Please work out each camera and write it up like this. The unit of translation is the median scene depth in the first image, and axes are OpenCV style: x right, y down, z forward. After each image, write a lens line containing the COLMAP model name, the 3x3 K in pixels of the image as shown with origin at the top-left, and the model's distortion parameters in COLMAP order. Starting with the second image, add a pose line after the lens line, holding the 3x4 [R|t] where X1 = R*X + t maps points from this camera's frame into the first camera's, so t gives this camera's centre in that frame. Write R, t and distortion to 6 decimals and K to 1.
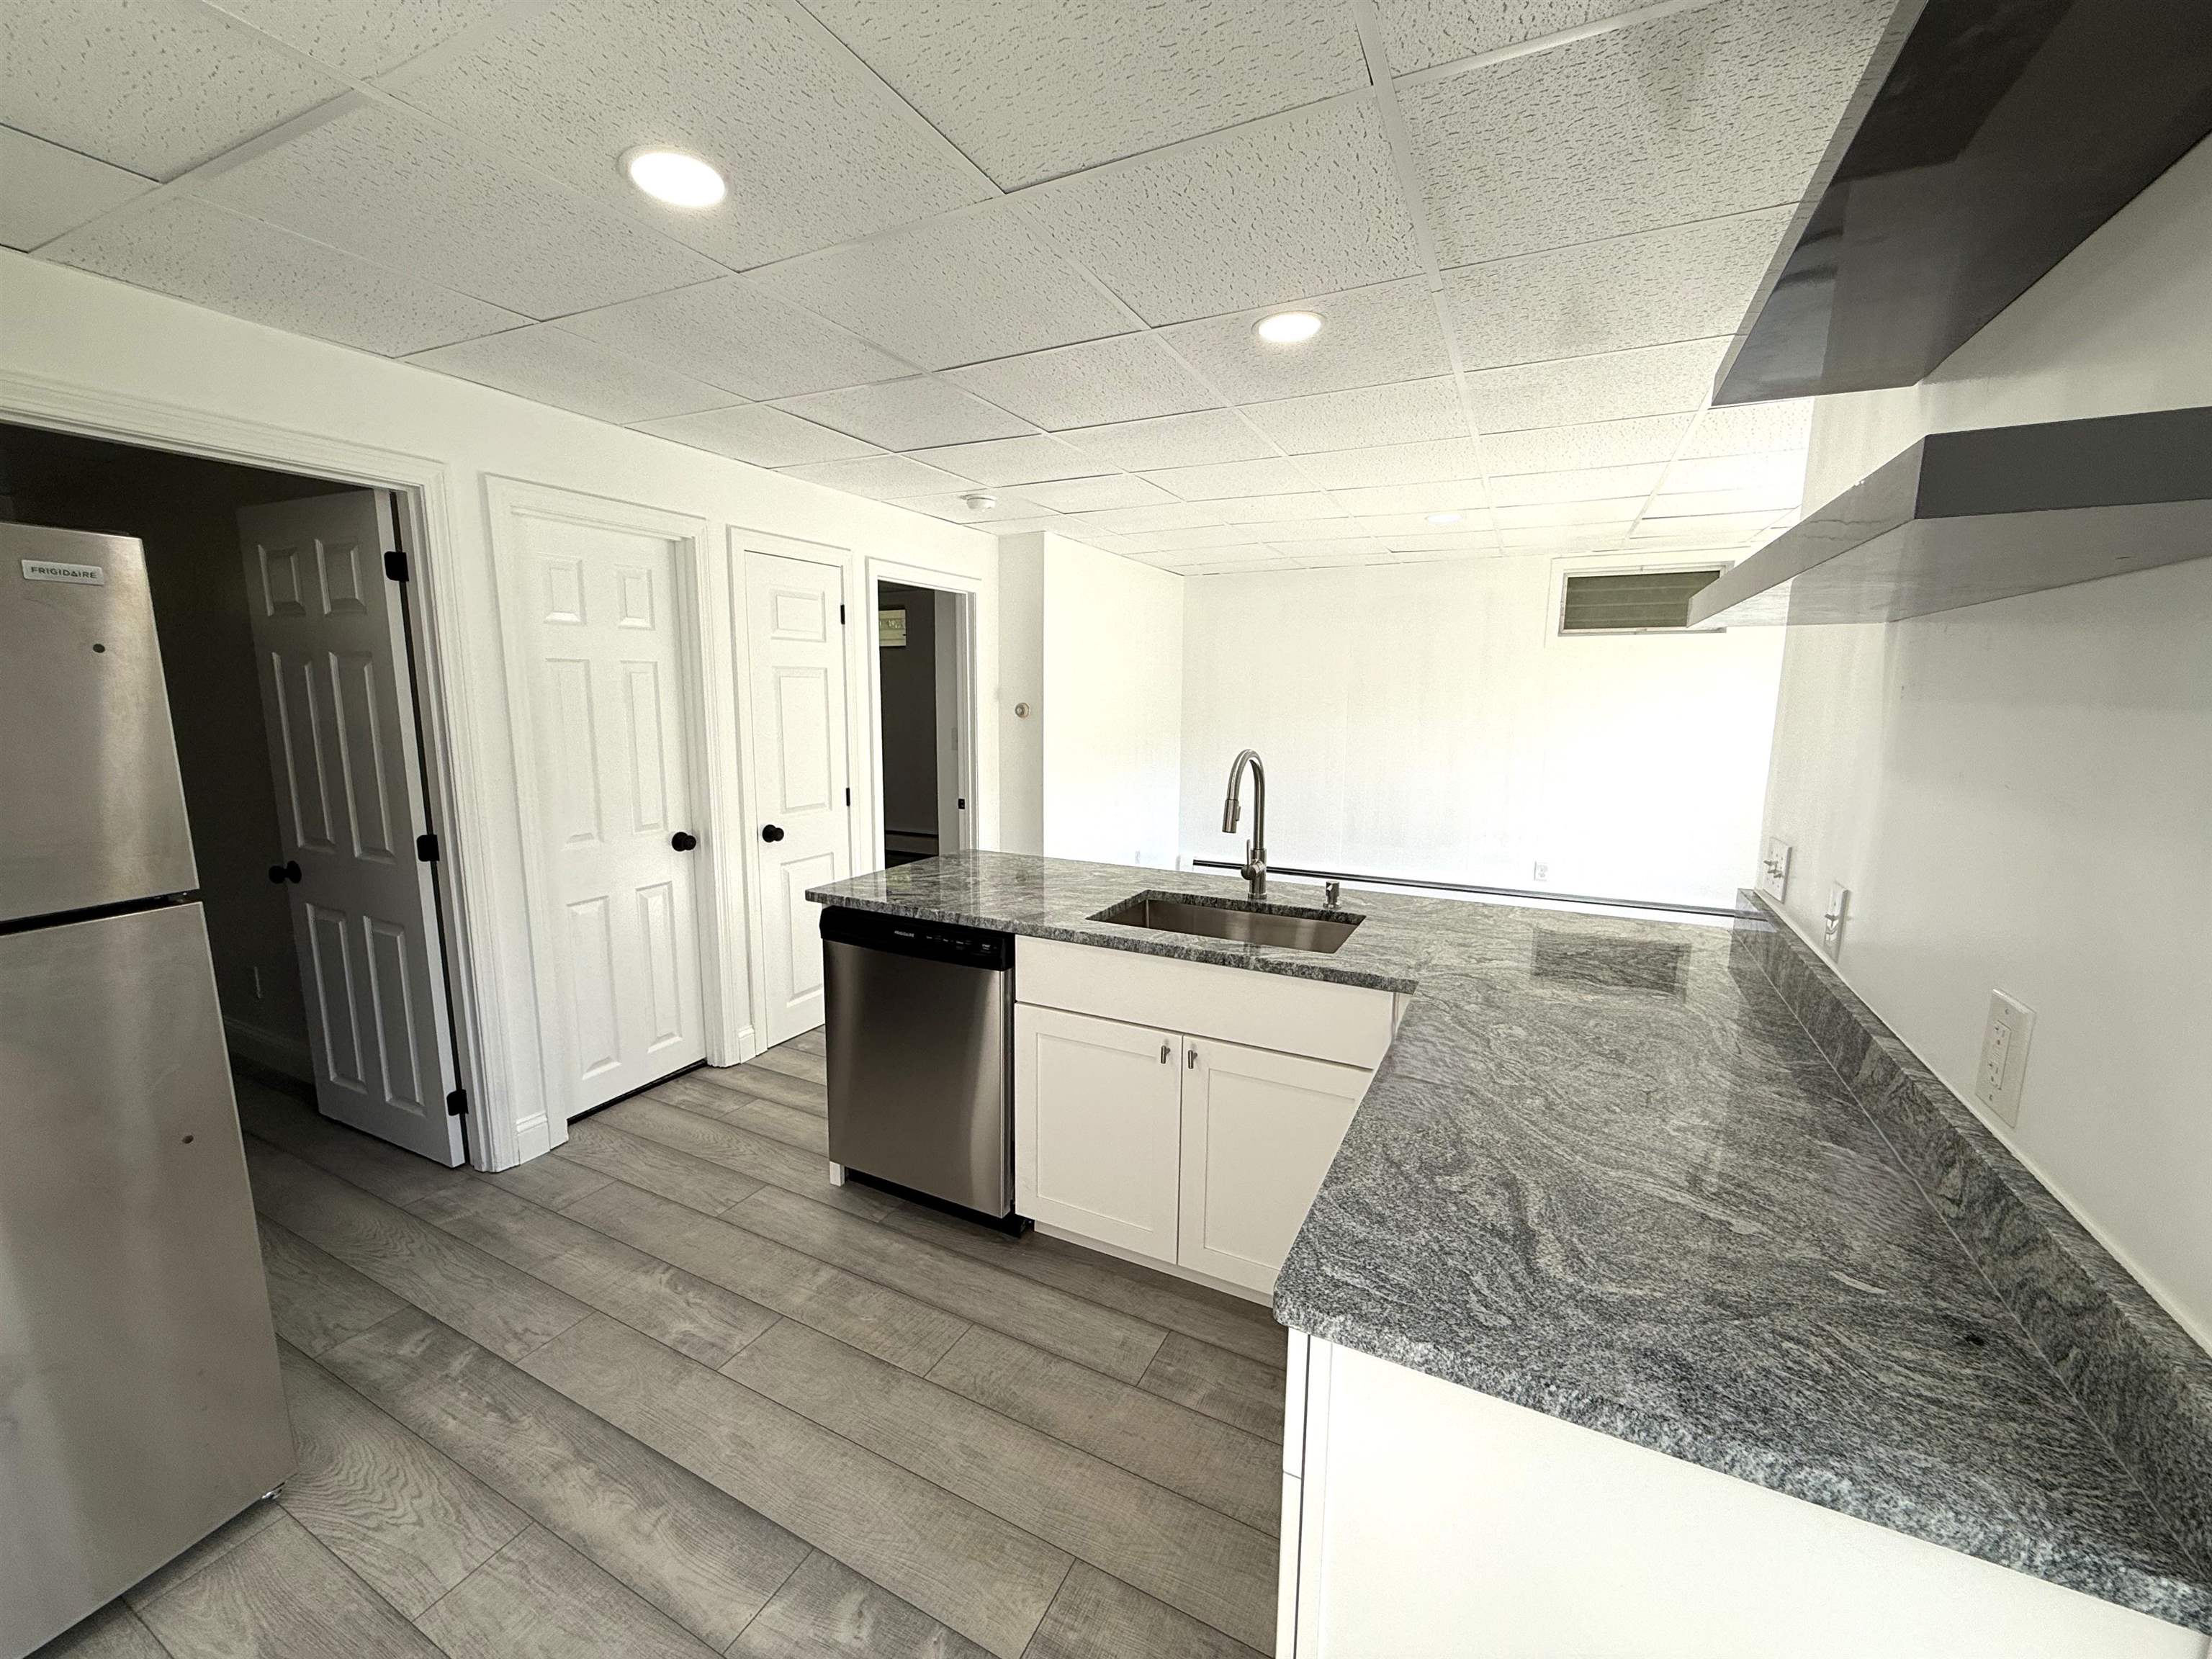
lens RADIAL K [[881.1, 0, 1097.2], [0, 881.1, 833.1], [0, 0, 1]] dist [-0.000132, -0.000085]
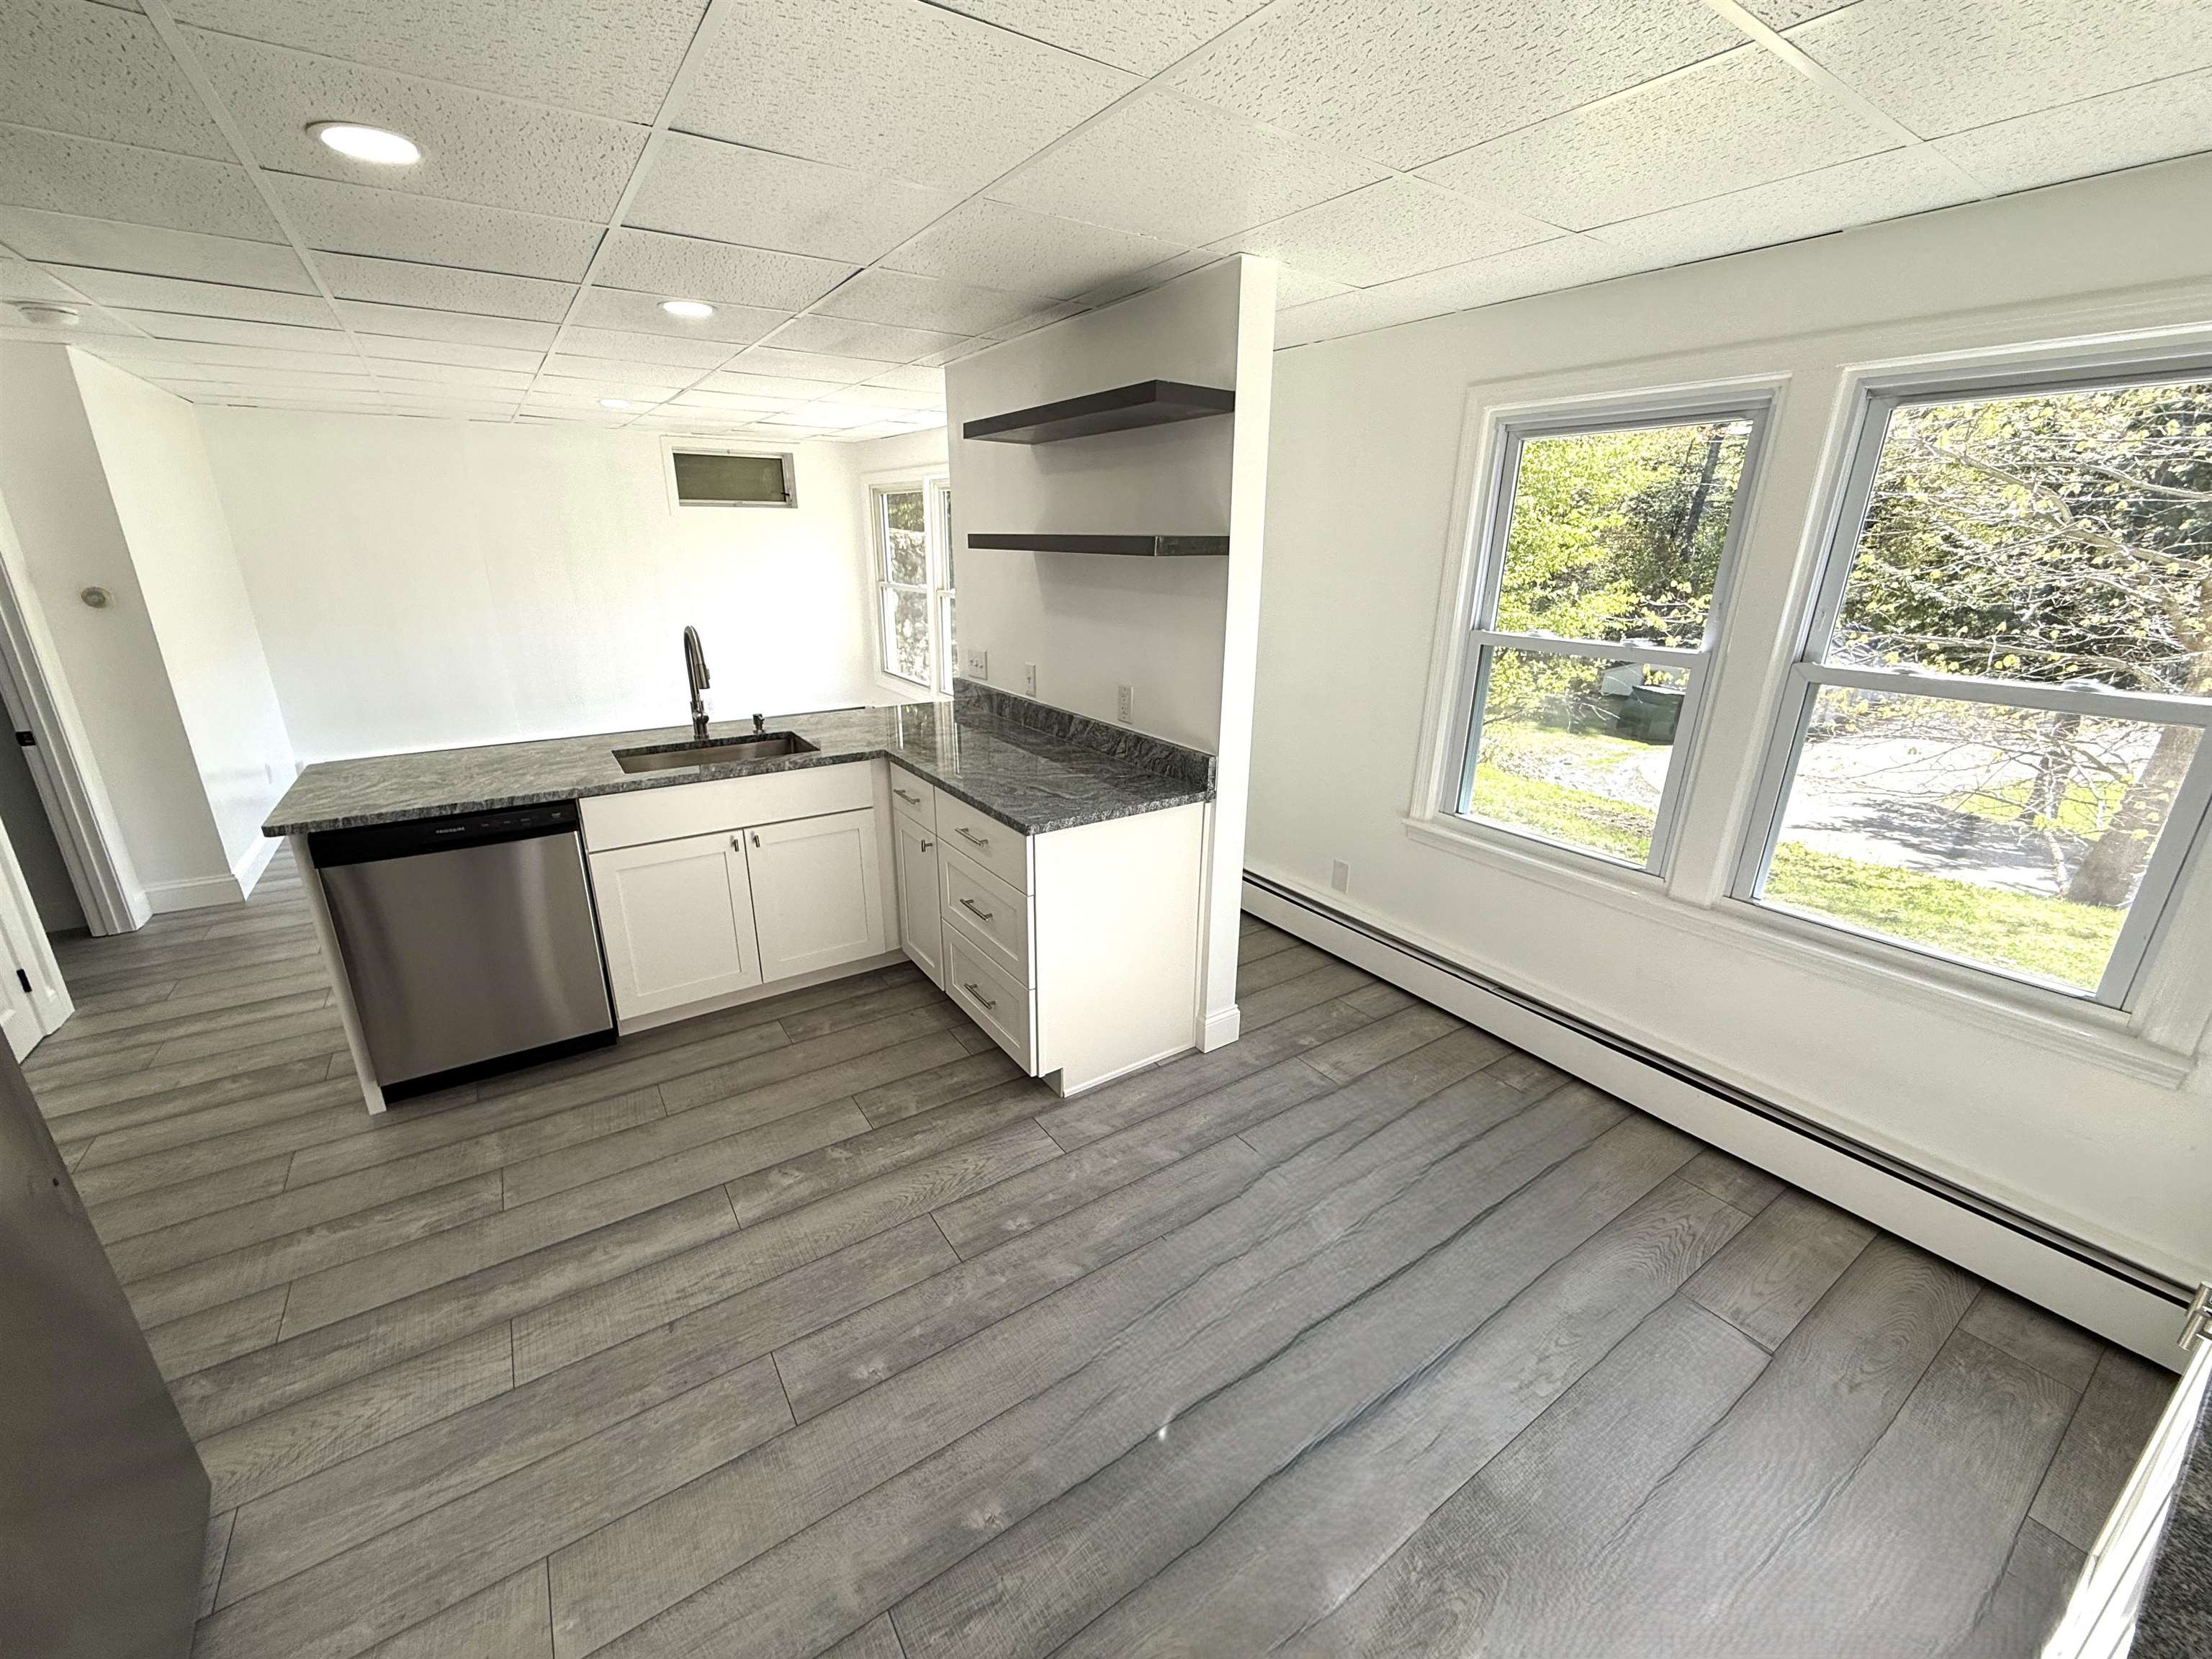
lens RADIAL K [[881.1, 0, 1097.2], [0, 881.1, 833.1], [0, 0, 1]] dist [-0.000132, -0.000085]
pose [[0.486767, -0.281096, 0.827069, -0.885670], [0.135033, 0.959643, 0.246681, -0.047927], [-0.863032, -0.008394, 0.505080, -0.260138]]
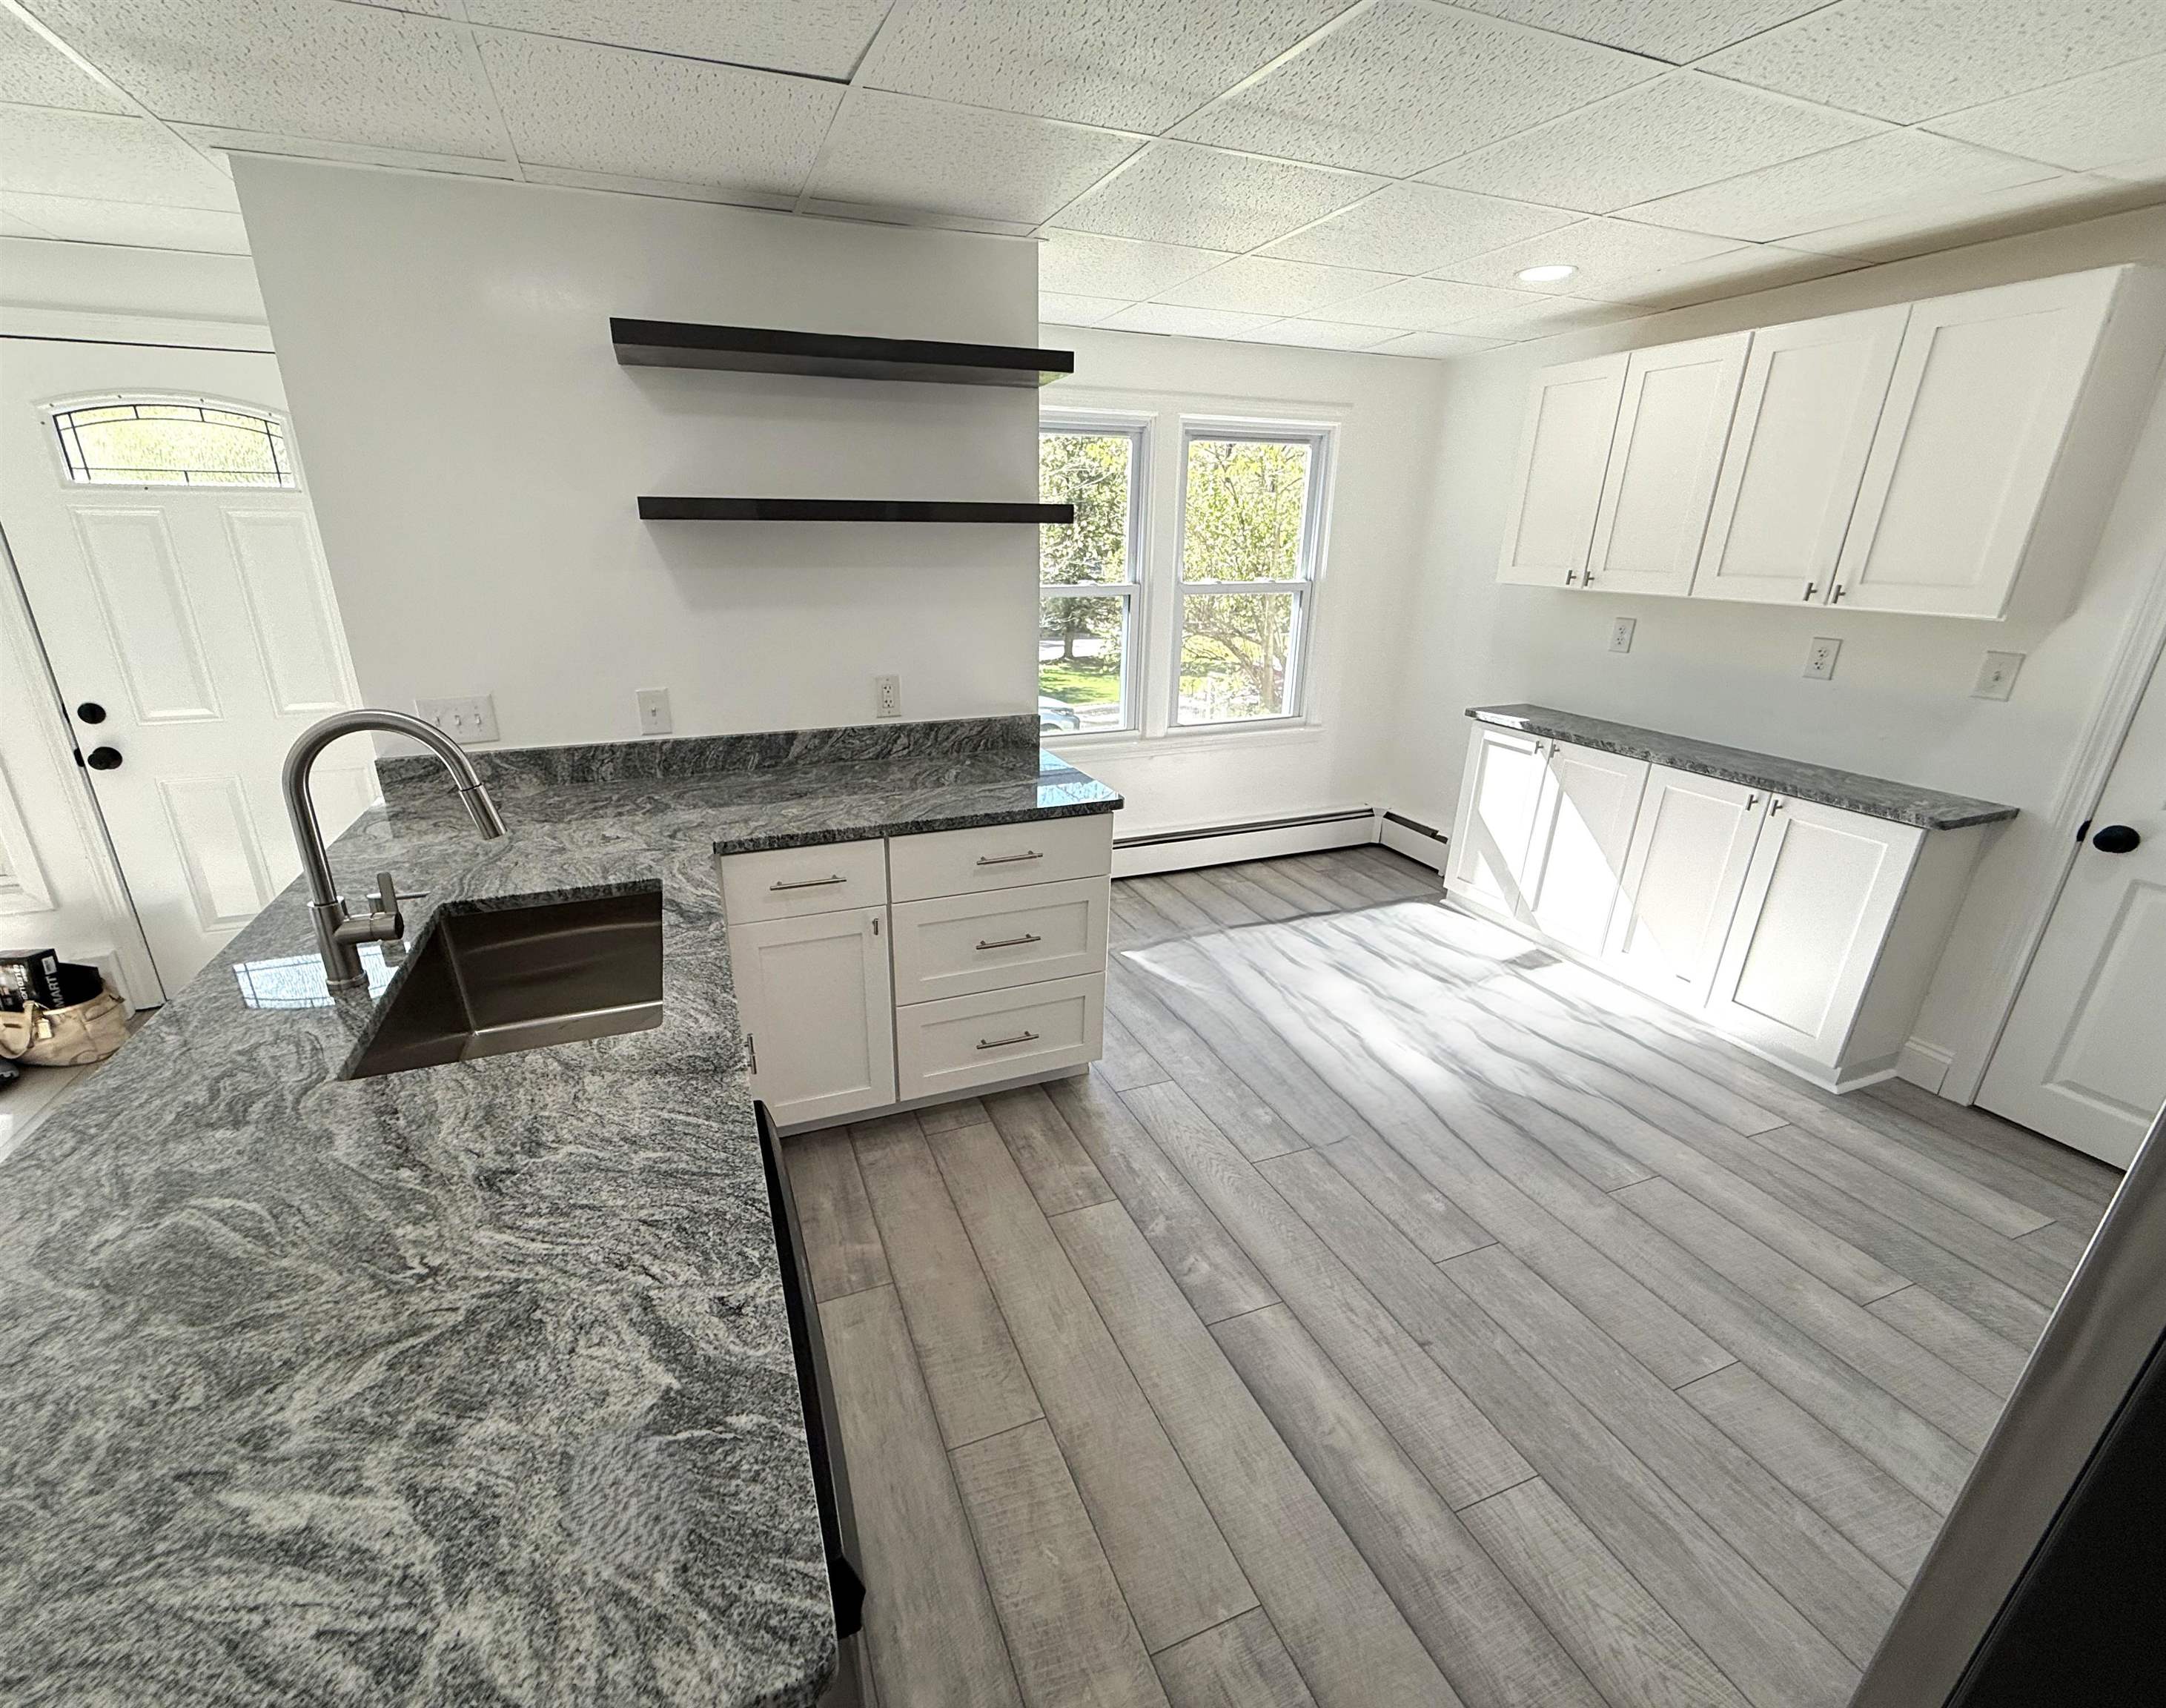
lens RADIAL K [[907.0, 0, 1021.6], [0, 907.0, 858.3], [0, 0, 1]] dist [0.000151, 0.000024]
pose [[-0.740427, -0.238276, 0.628484, -0.615786], [0.098870, 0.886271, 0.452491, -0.278641], [-0.664825, 0.397174, -0.632661, 1.374045]]
